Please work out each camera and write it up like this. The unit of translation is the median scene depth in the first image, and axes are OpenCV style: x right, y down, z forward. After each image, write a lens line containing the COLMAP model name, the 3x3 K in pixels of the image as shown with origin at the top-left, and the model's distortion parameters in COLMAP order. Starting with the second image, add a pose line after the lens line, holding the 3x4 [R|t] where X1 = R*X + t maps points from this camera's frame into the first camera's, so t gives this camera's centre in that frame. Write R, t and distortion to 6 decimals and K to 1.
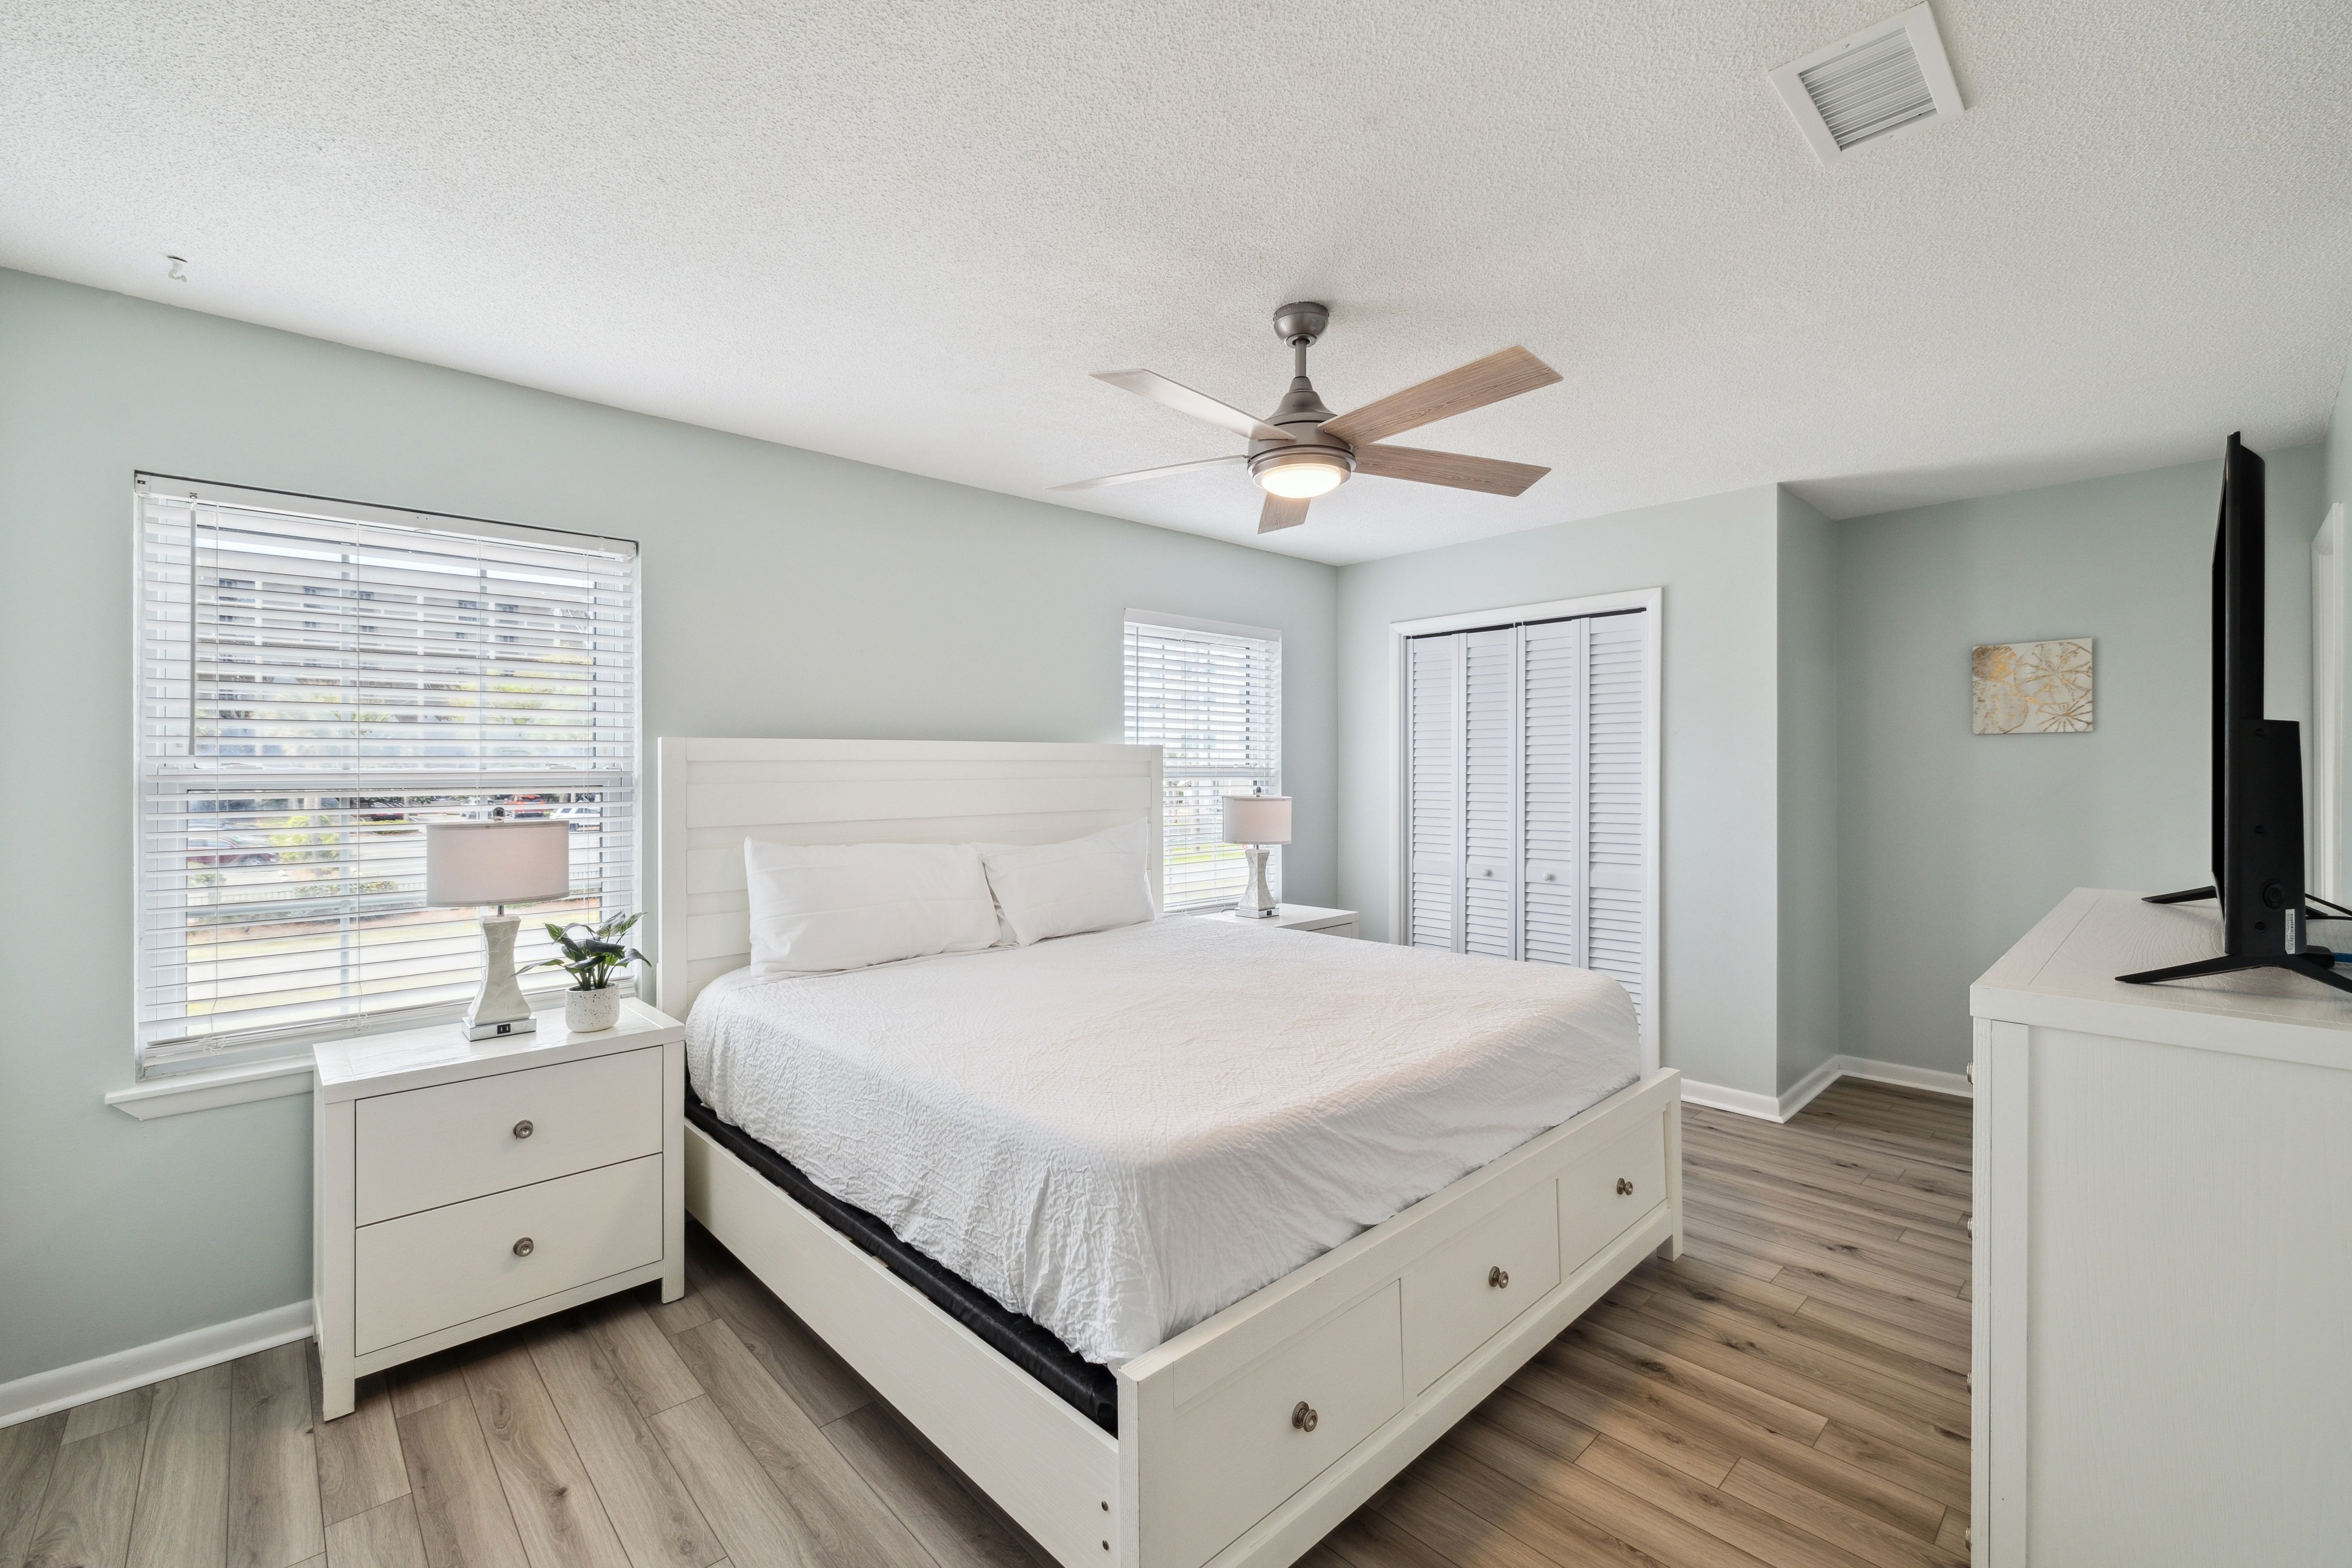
lens RADIAL K [[1001.8, 0, 1104.7], [0, 1001.8, 770.5], [0, 0, 1]] dist [-0.001400, 0.000110]
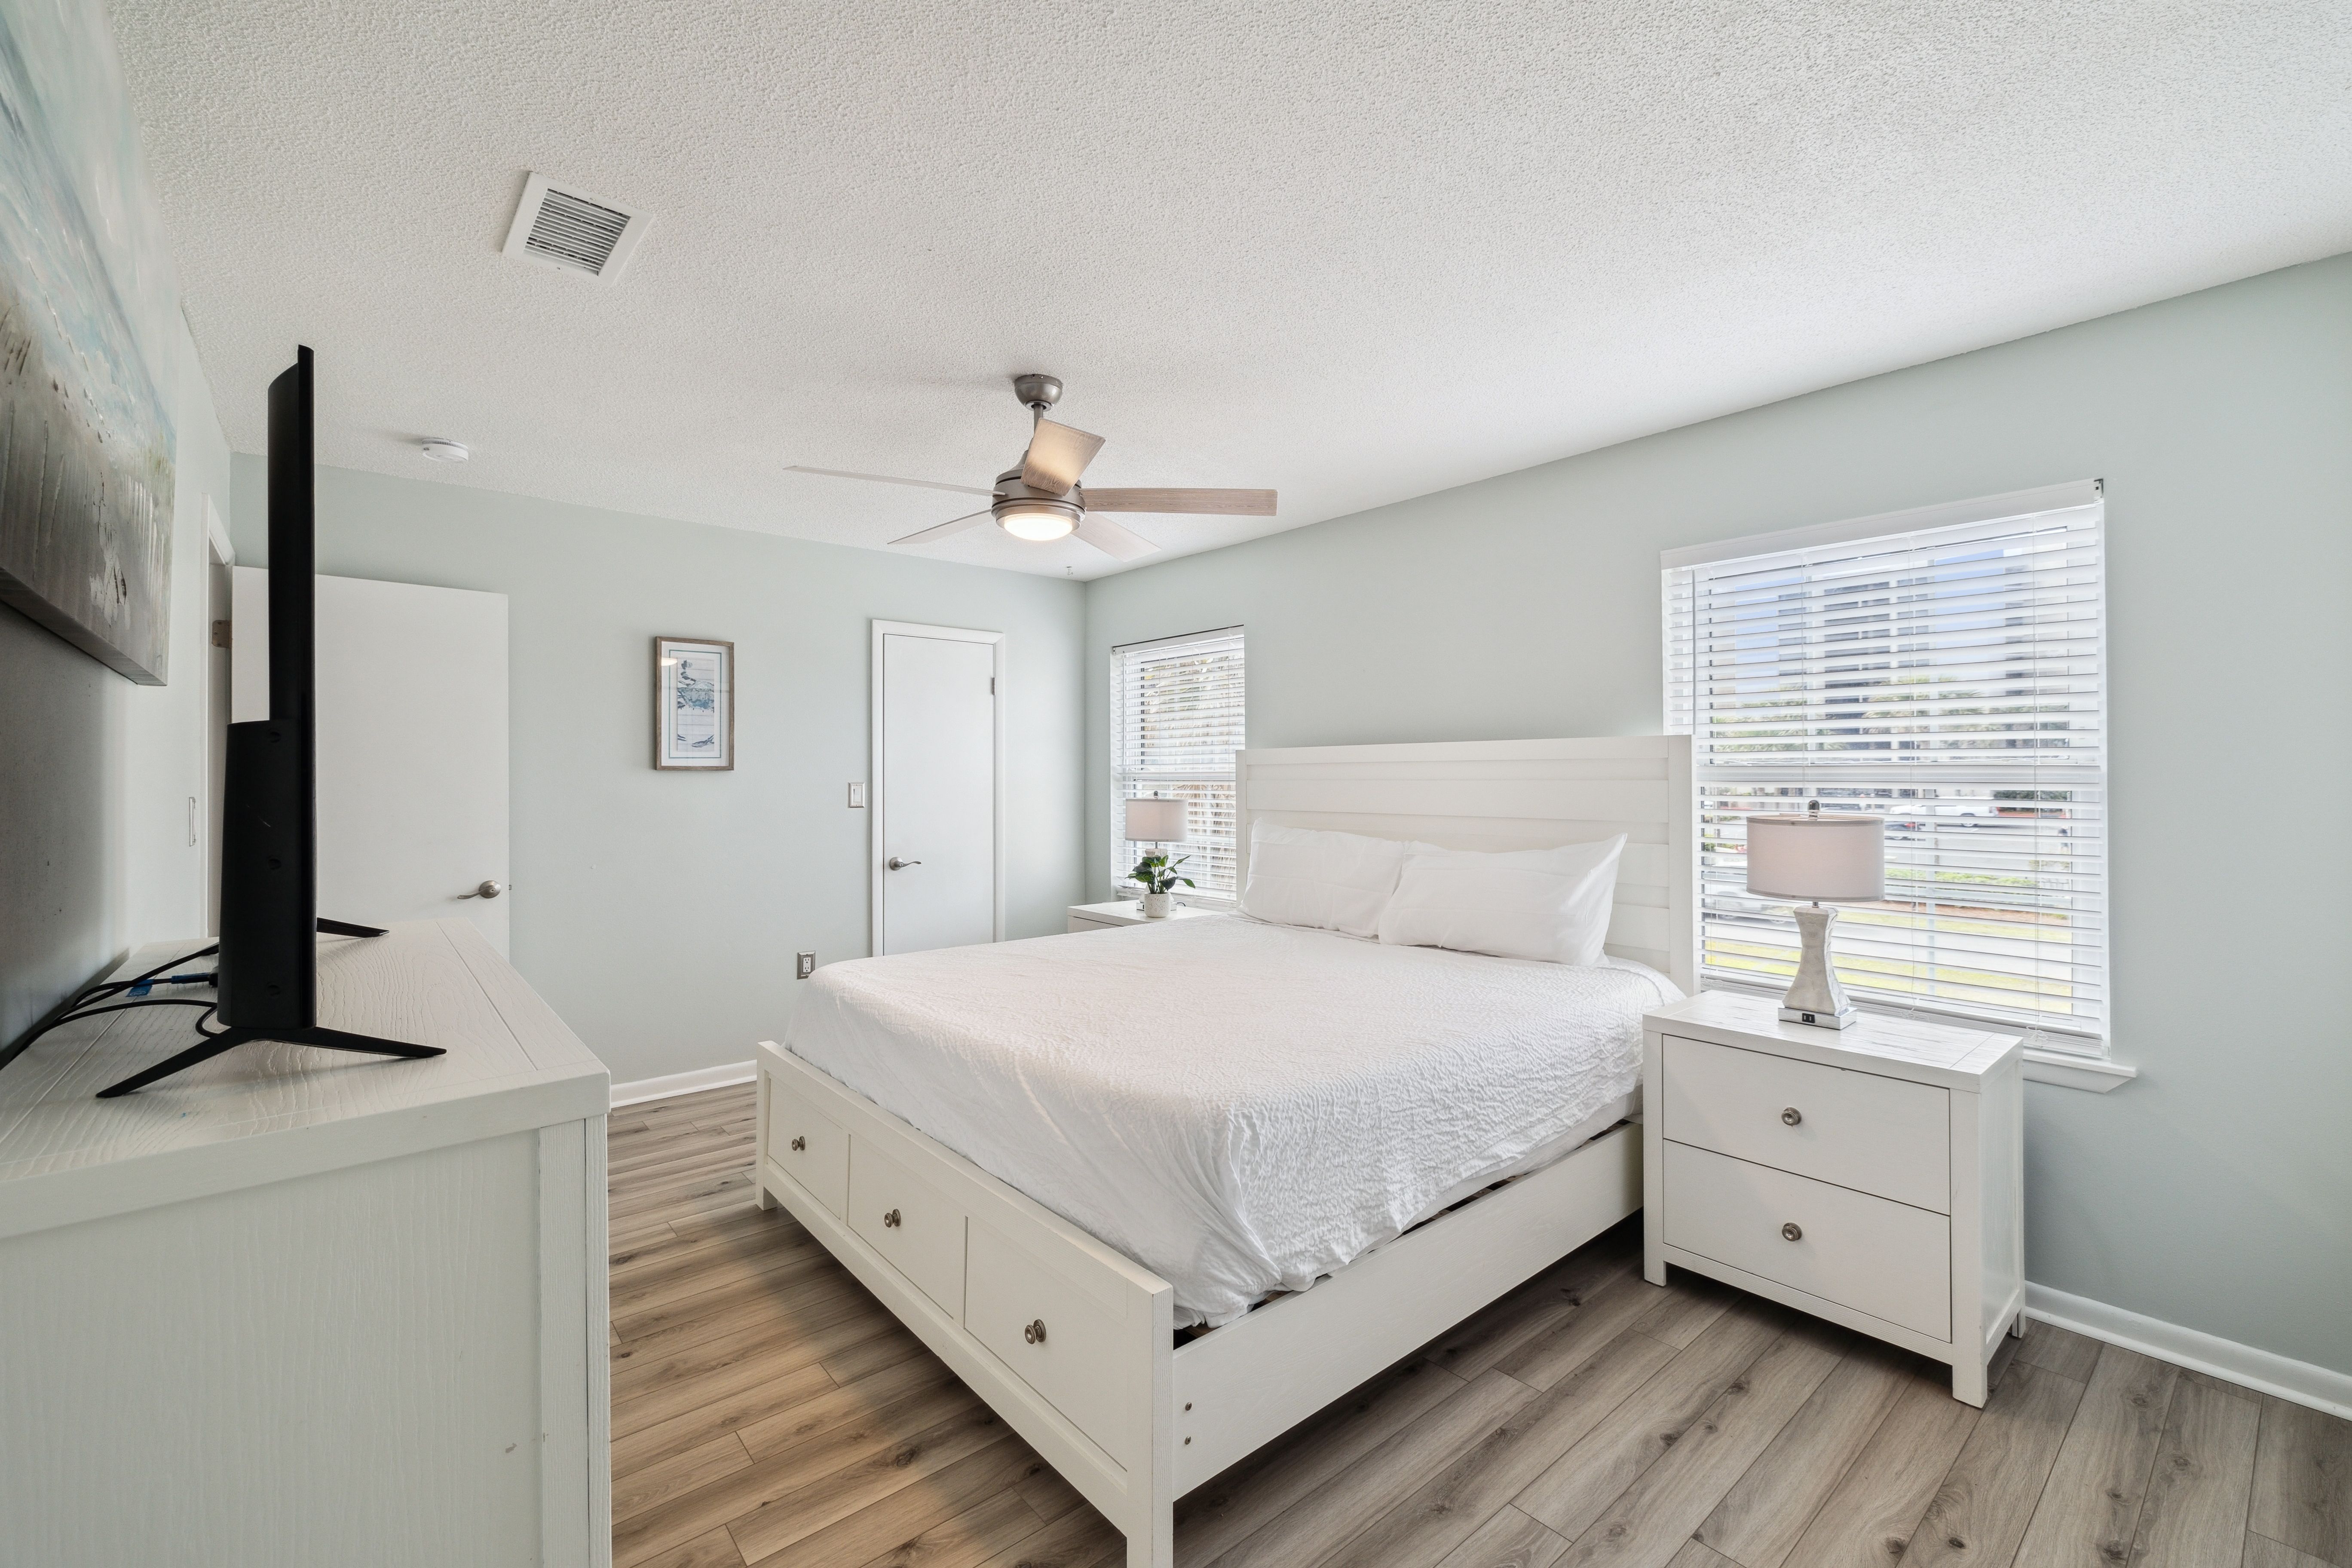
lens RADIAL K [[963.6, 0, 1186.6], [0, 963.6, 766.7], [0, 0, 1]] dist [0.017150, -0.000032]
pose [[-0.008514, 0.002552, -0.999961, 1.382896], [-0.001001, 0.999996, 0.002561, -0.010913], [0.999963, 0.001023, -0.008511, 1.240995]]
